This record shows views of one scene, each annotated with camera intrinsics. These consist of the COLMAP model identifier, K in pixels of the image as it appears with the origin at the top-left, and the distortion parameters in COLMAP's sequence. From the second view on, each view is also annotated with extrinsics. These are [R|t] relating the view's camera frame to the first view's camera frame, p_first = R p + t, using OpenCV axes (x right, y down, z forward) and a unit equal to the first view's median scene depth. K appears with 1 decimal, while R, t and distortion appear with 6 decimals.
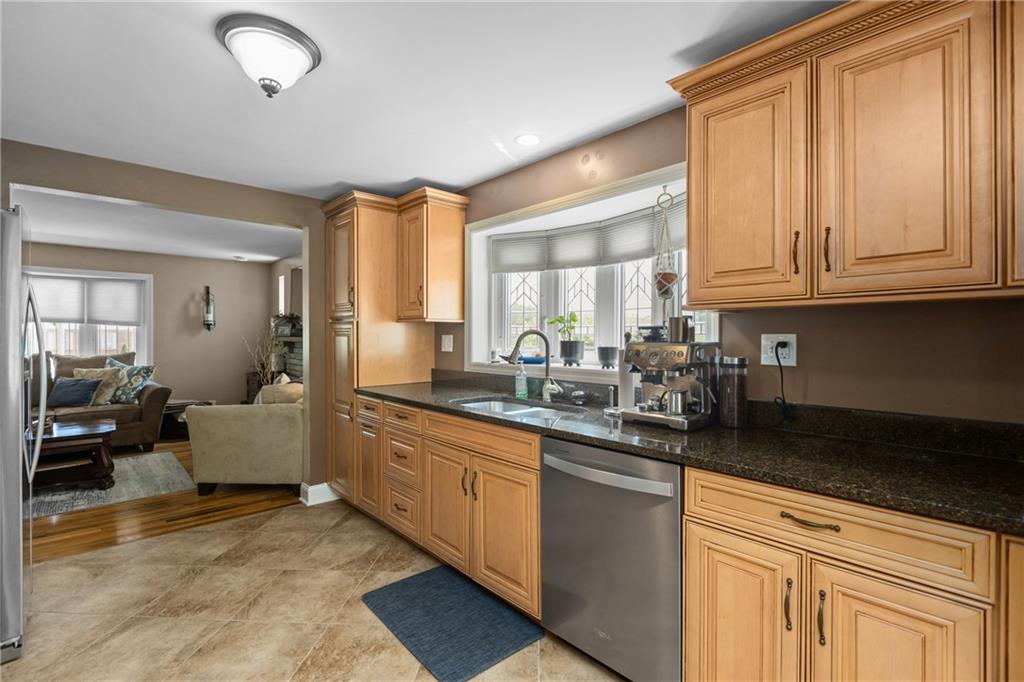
lens RADIAL K [[475.7, 0, 512.1], [0, 475.7, 336.7], [0, 0, 1]] dist [-0.001691, -0.000616]
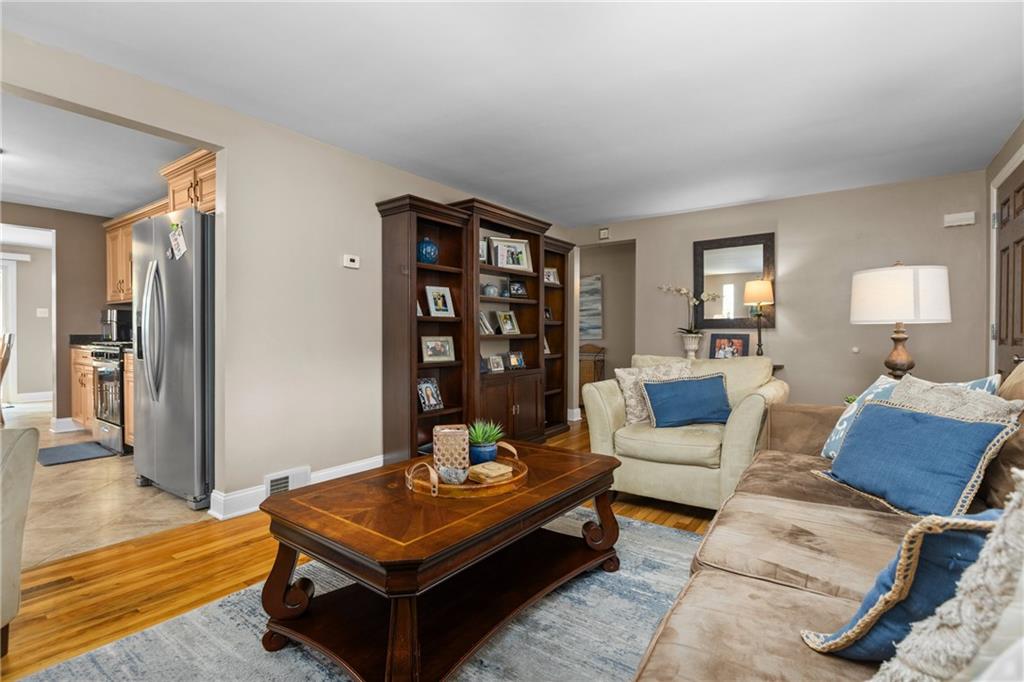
lens RADIAL K [[475.7, 0, 512.1], [0, 475.7, 336.7], [0, 0, 1]] dist [-0.001691, -0.000616]
pose [[-0.977927, -0.007607, -0.208808, -1.093849], [-0.008033, 0.999967, 0.001191, 0.065850], [0.208792, 0.002842, -0.977956, 1.624871]]
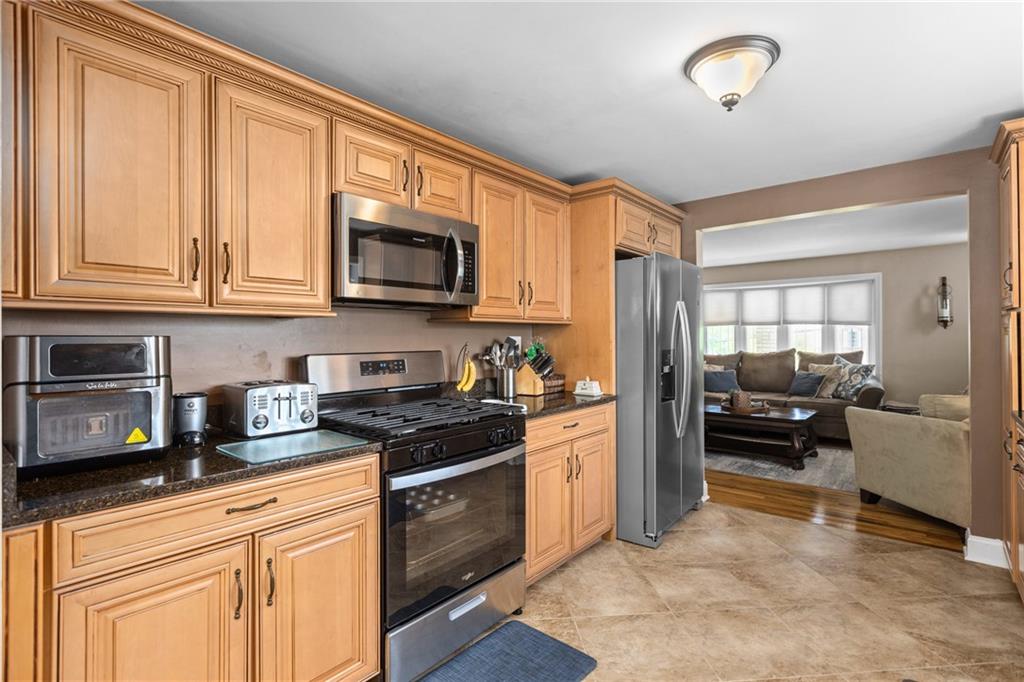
lens RADIAL K [[488.7, 0, 508.2], [0, 488.7, 328.5], [0, 0, 1]] dist [-0.001371, -0.000127]
pose [[0.127173, -0.020118, -0.991677, 0.252756], [0.005208, 0.999794, -0.019615, 0.001360], [0.991867, -0.002670, 0.127251, 0.184690]]
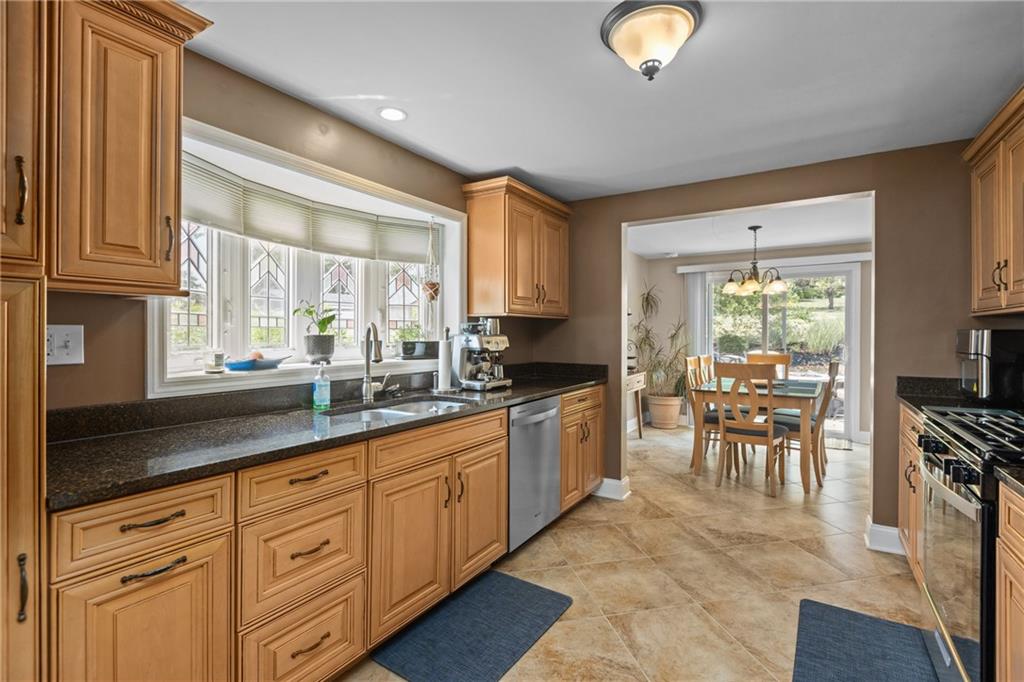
lens RADIAL K [[475.7, 0, 512.1], [0, 475.7, 336.7], [0, 0, 1]] dist [-0.001691, -0.000616]
pose [[-0.263709, -0.013229, 0.964511, -0.666032], [-0.005107, 0.999911, 0.012318, -0.000933], [-0.964589, -0.001678, -0.263753, 0.749519]]
